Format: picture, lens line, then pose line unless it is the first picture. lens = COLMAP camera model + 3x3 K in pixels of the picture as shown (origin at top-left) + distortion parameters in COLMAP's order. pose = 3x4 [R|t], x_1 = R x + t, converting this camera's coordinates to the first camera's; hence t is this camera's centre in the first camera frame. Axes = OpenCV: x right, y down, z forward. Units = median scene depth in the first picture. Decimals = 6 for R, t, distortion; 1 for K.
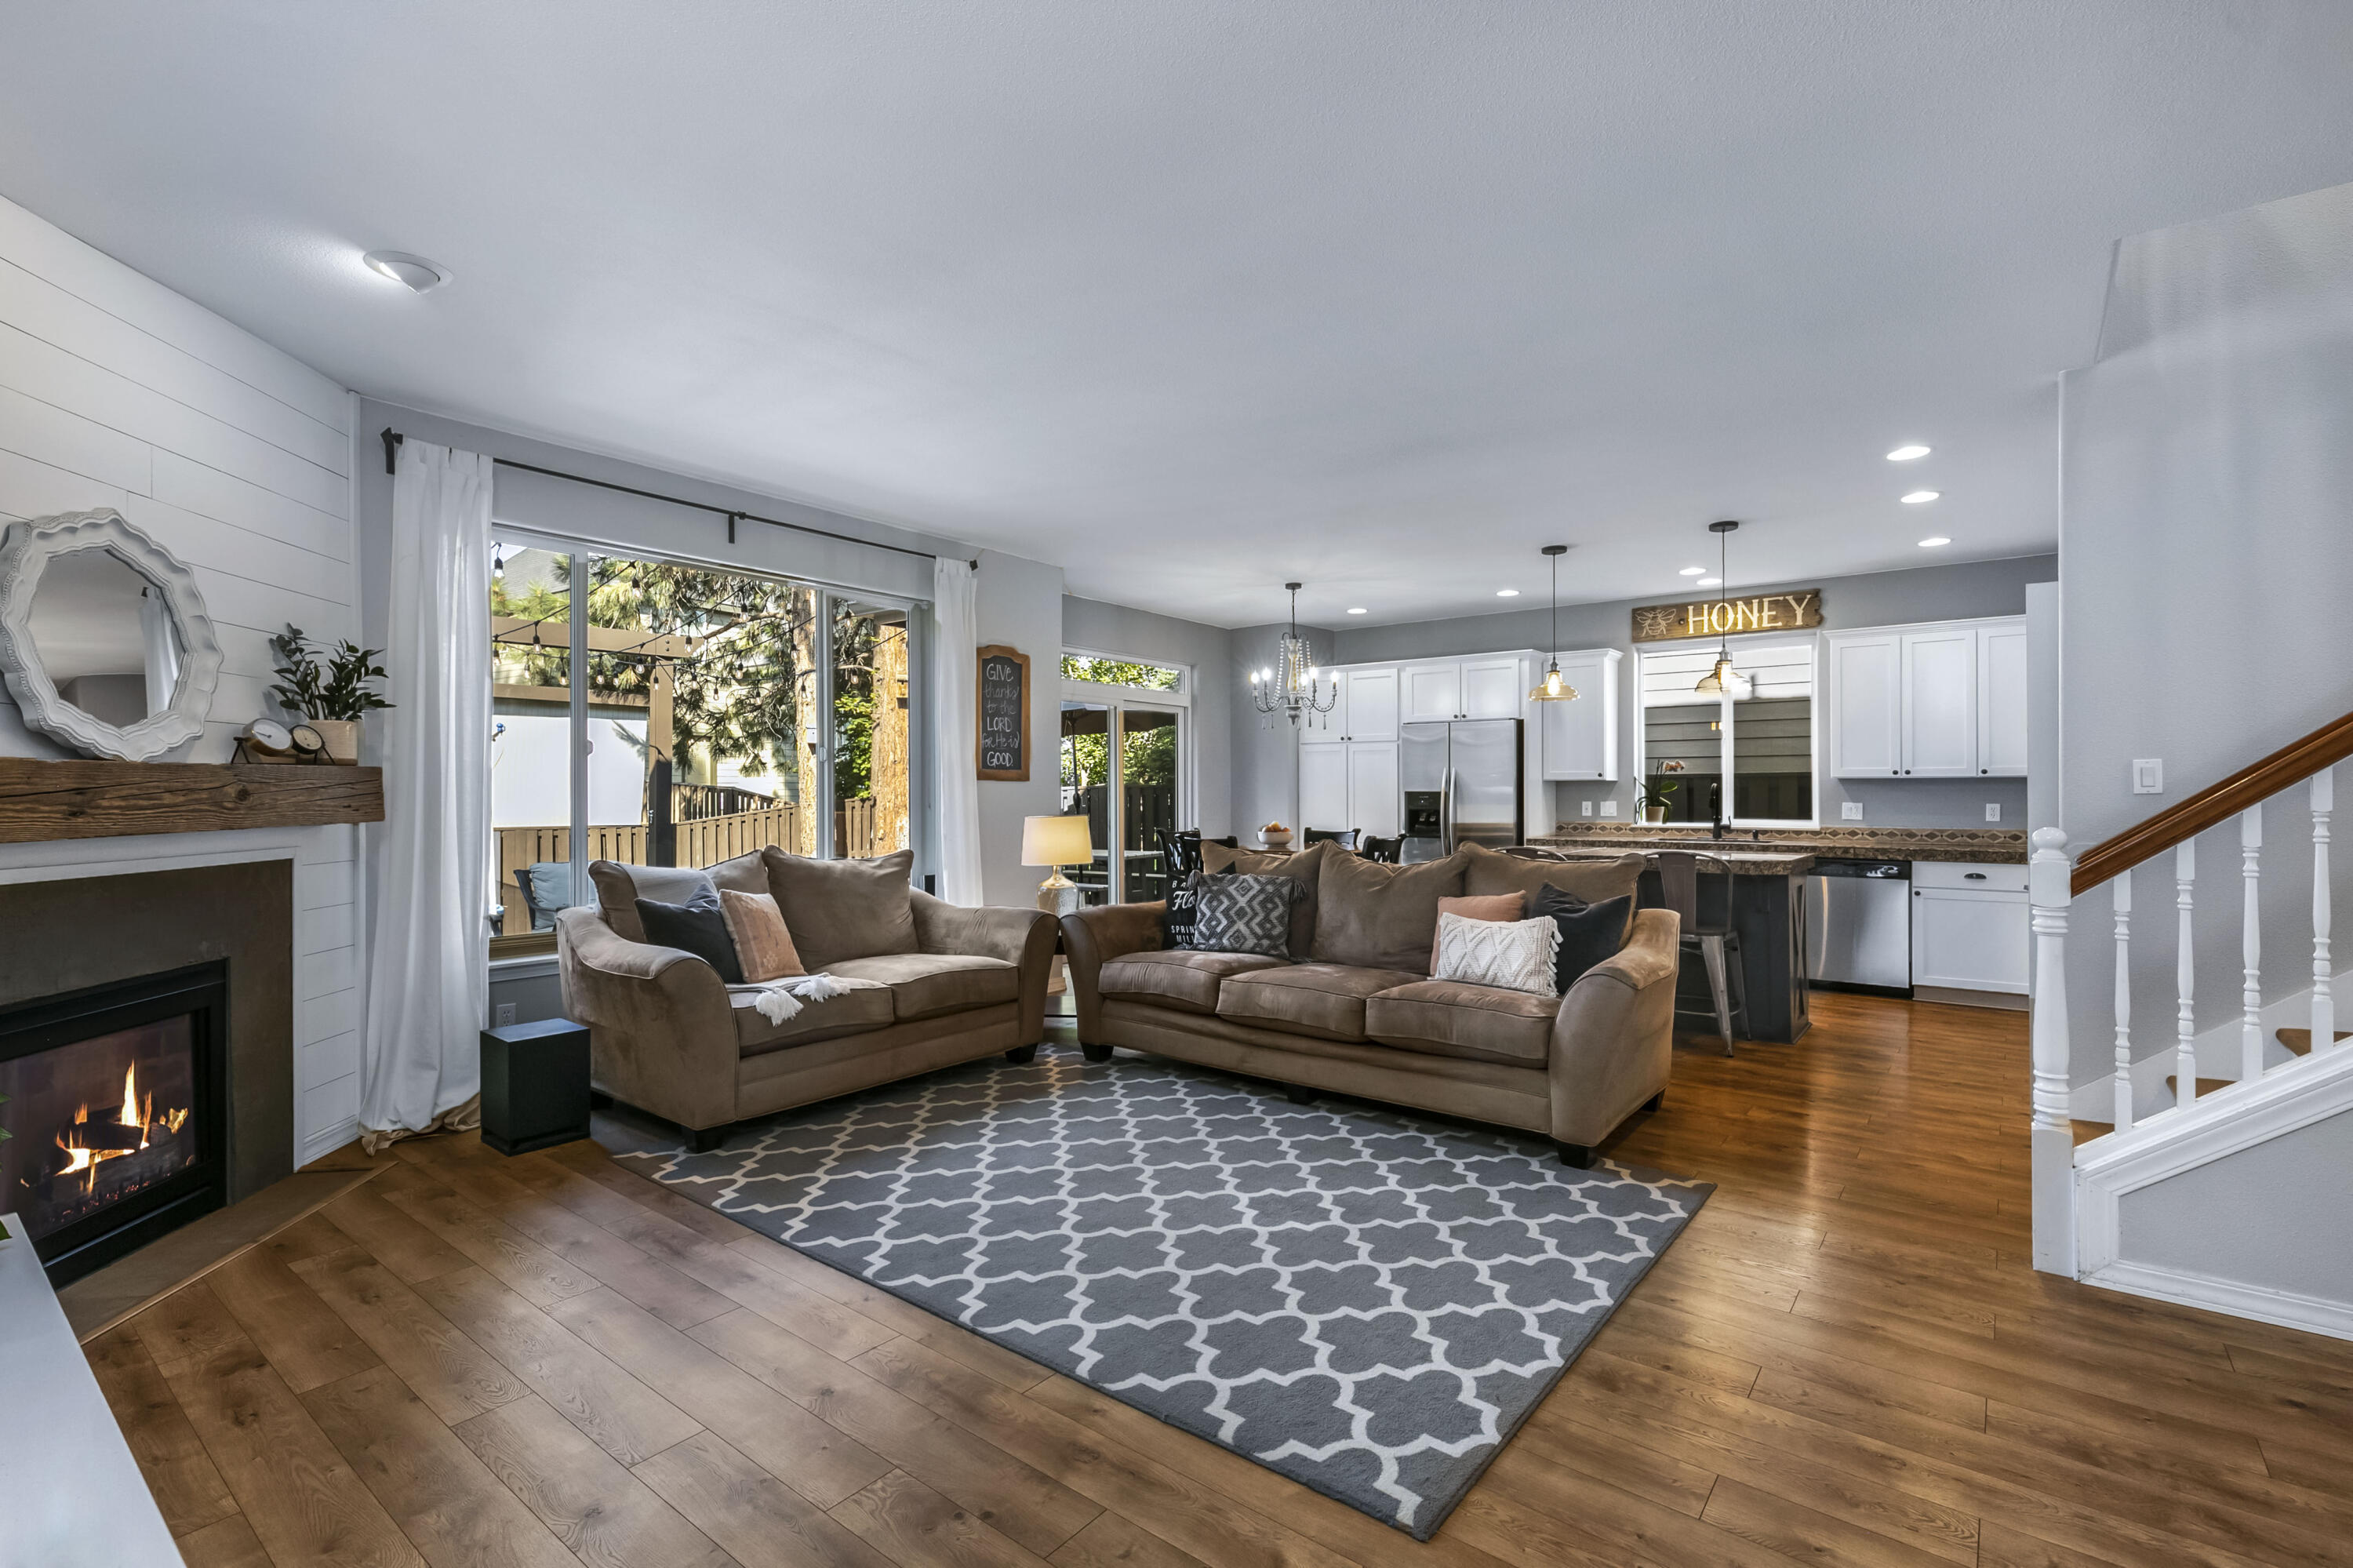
lens RADIAL K [[1071.2, 0, 1166.3], [0, 1071.2, 776.3], [0, 0, 1]] dist [0.013548, -0.000005]
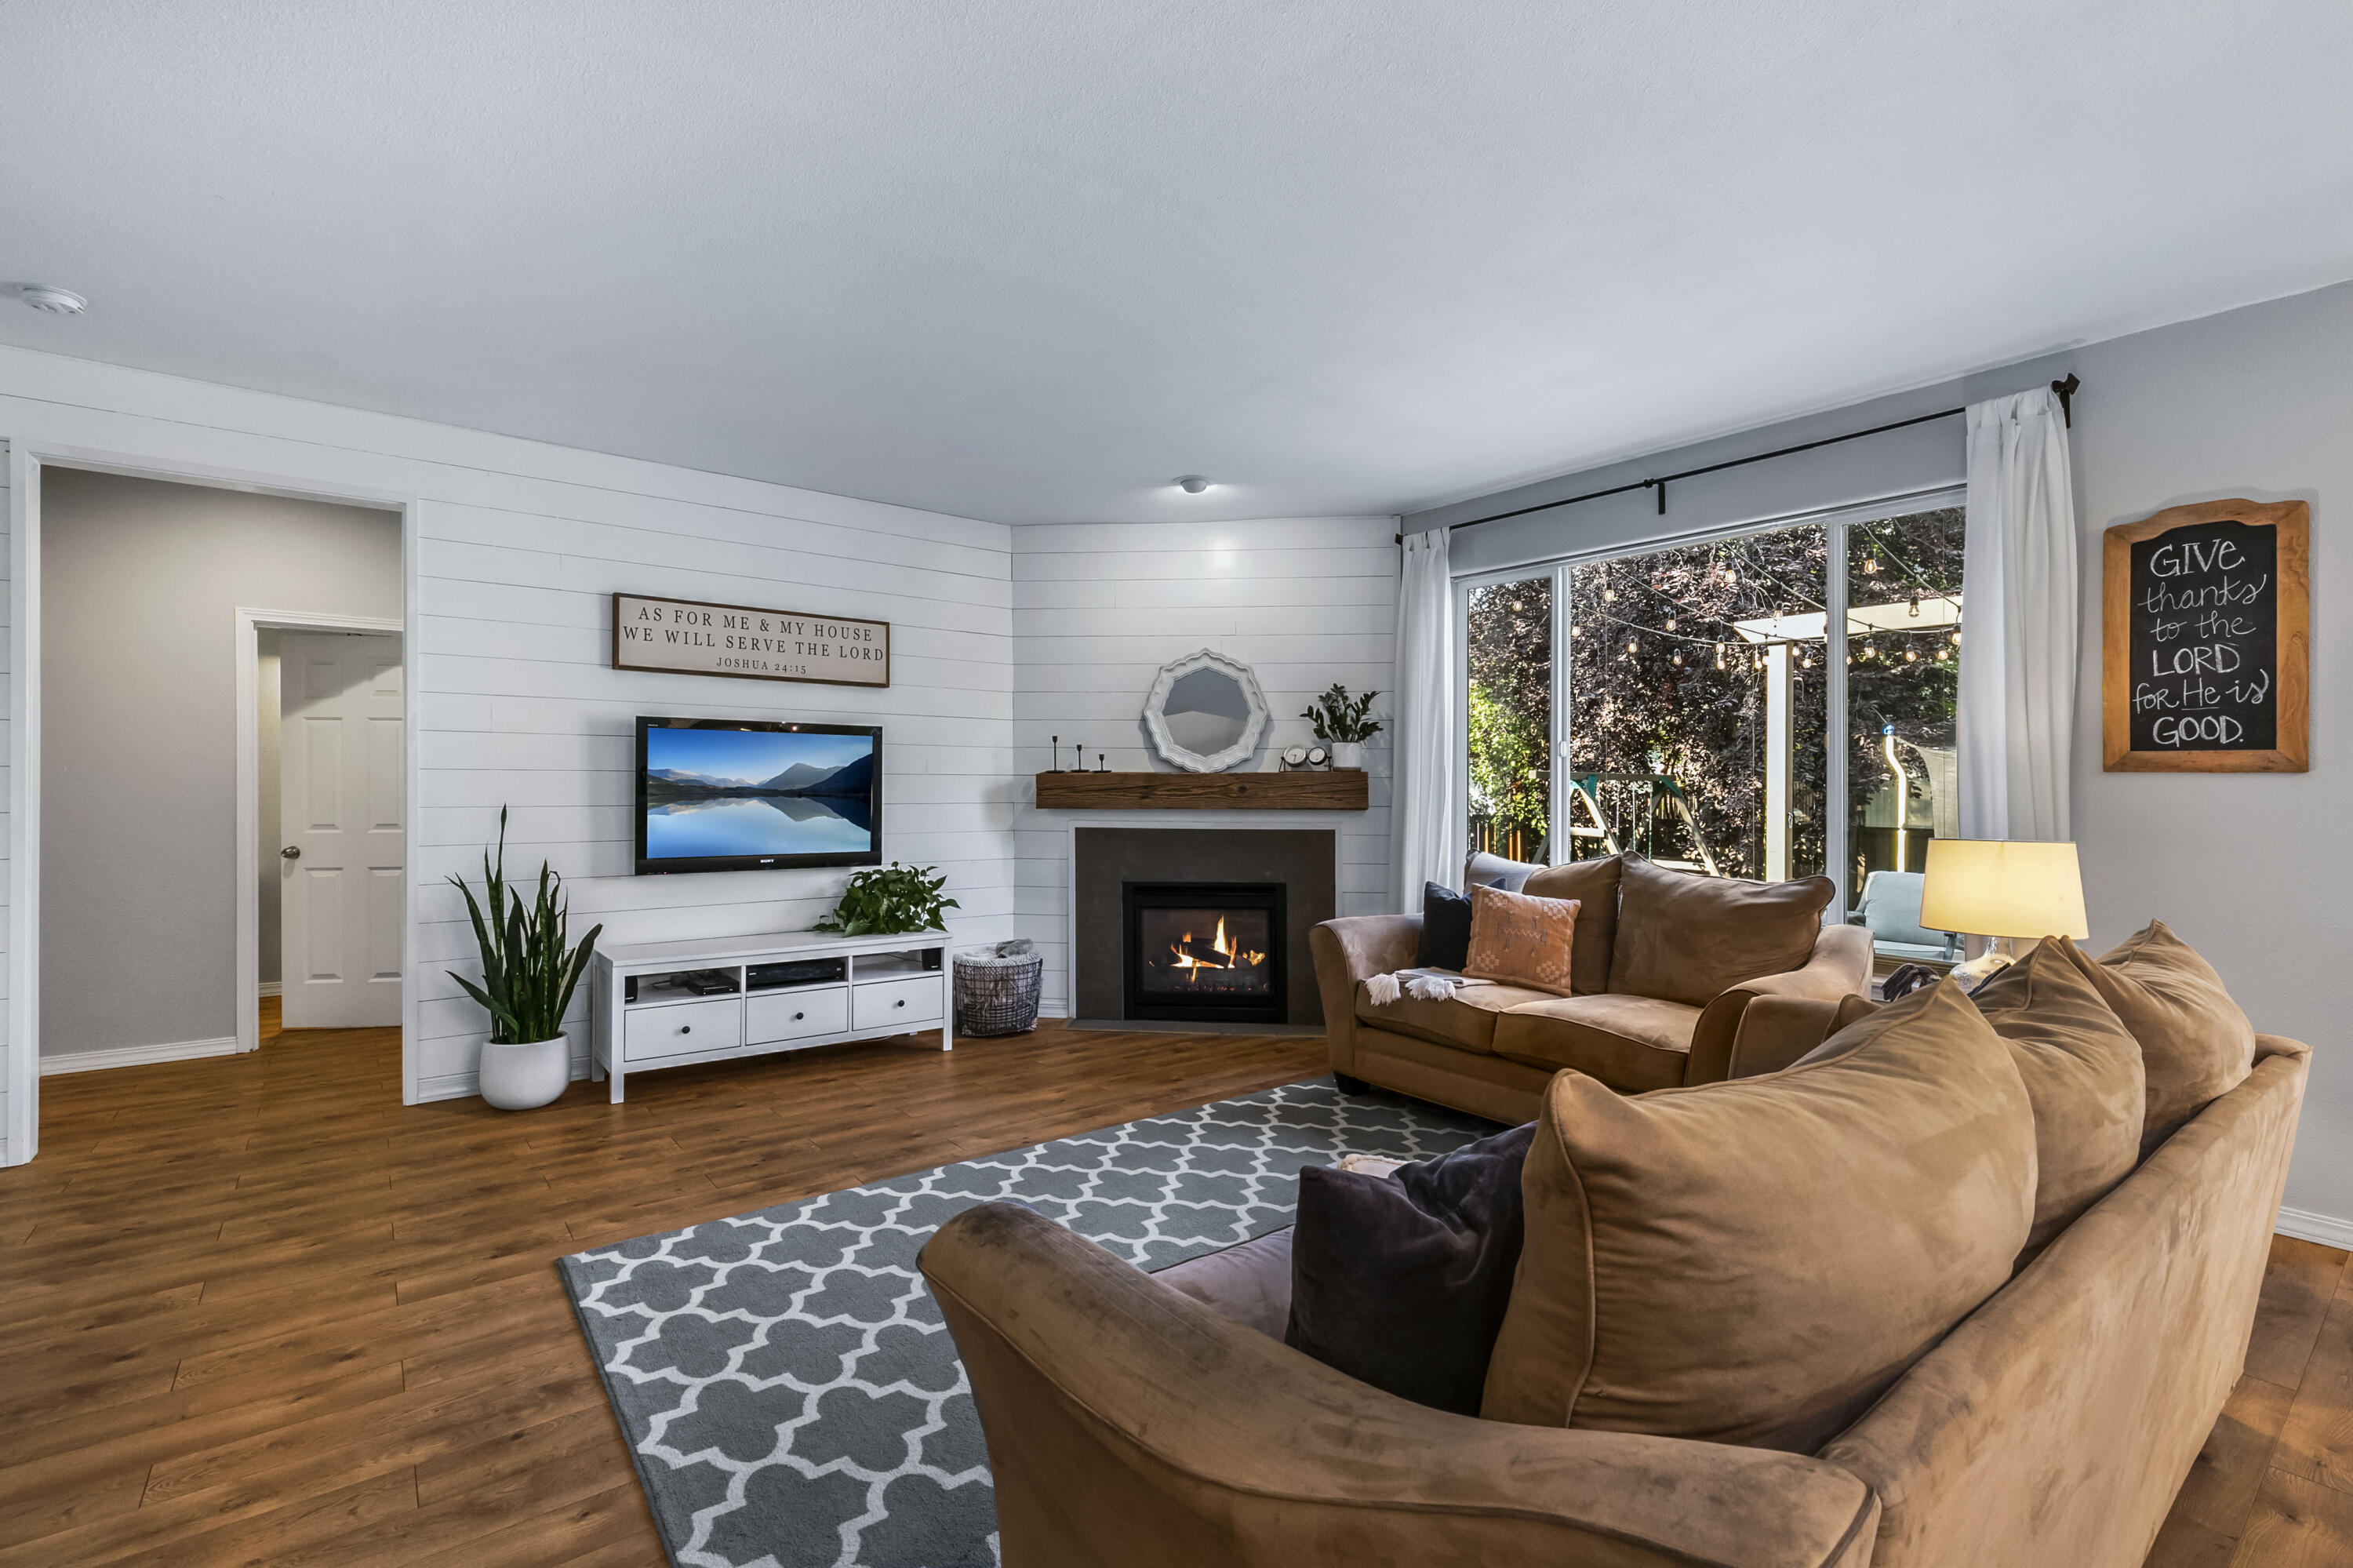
lens RADIAL K [[1063.7, 0, 1176.5], [0, 1063.7, 784.0], [0, 0, 1]] dist [0.003642, -0.000584]
pose [[-0.239789, -0.004051, -0.970817, 0.736718], [0.007065, 0.999958, -0.005918, 0.014190], [0.970799, -0.008278, -0.239750, 1.080944]]
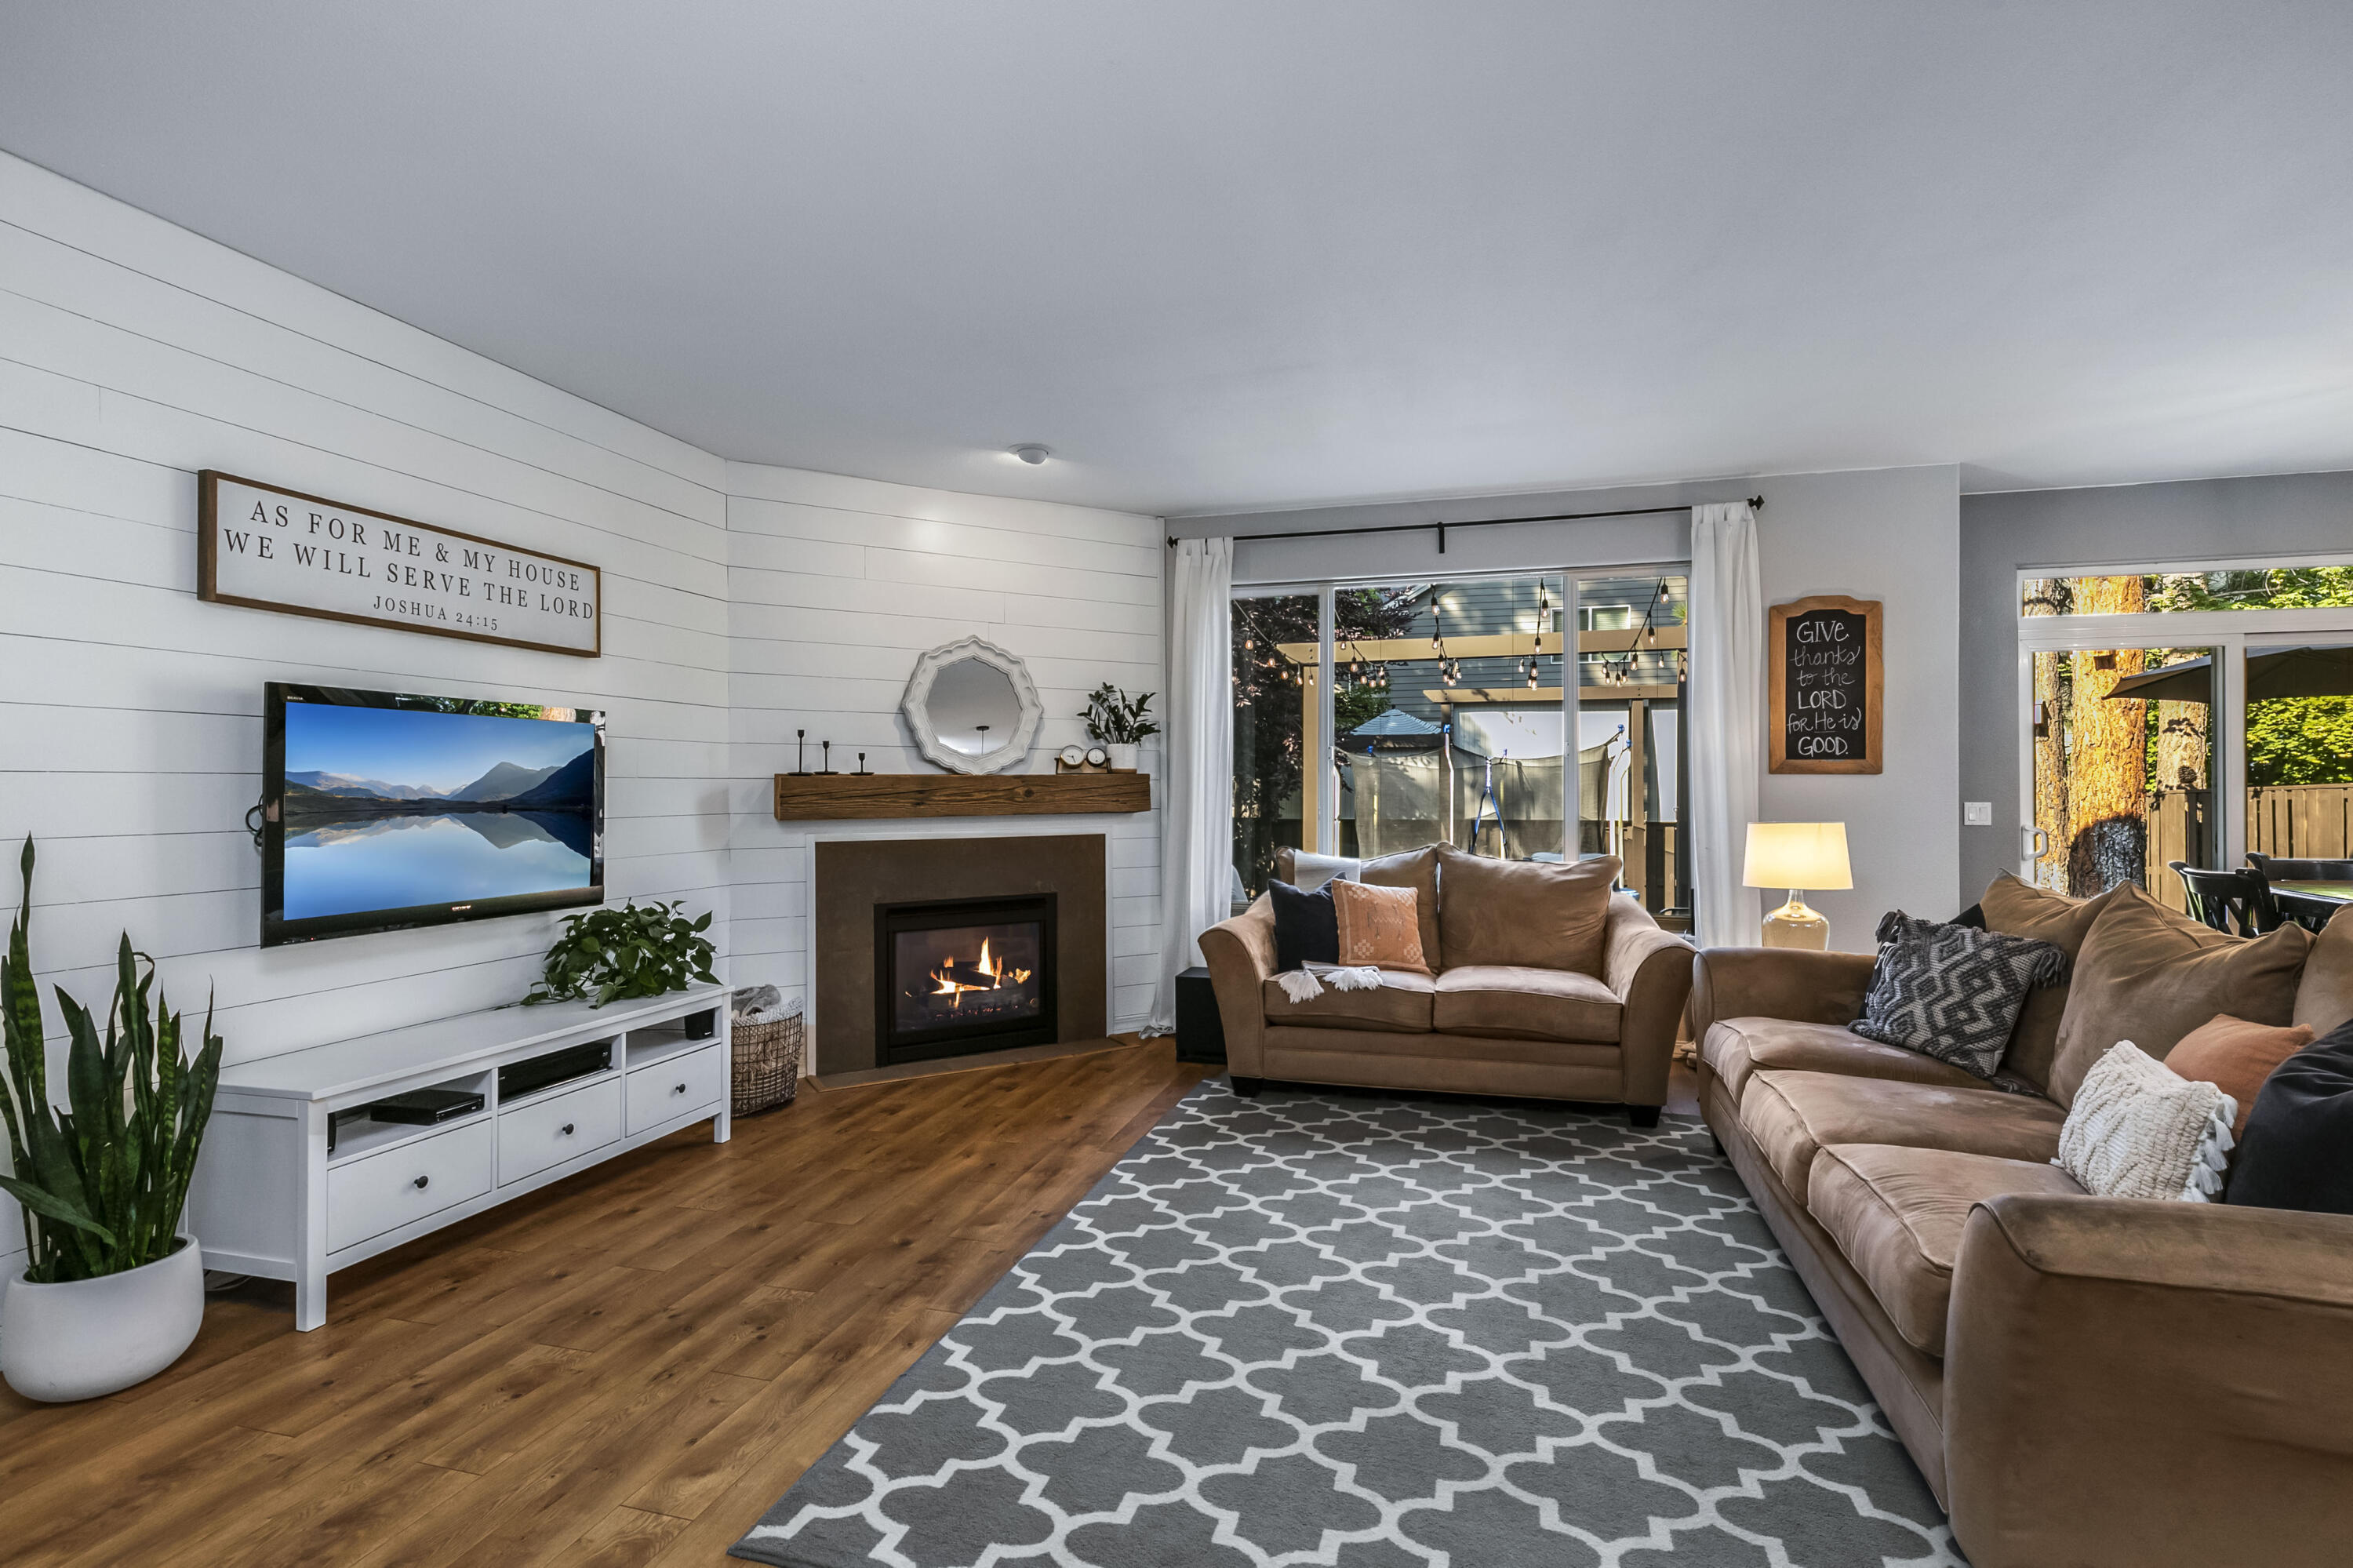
lens RADIAL K [[1085.5, 0, 1195.4], [0, 1085.5, 785.9], [0, 0, 1]] dist [0.002546, -0.000376]
pose [[0.383823, -0.004002, -0.923398, 0.636173], [0.016384, 0.999863, 0.002477, 0.004683], [0.923261, -0.016080, 0.383836, 0.490234]]
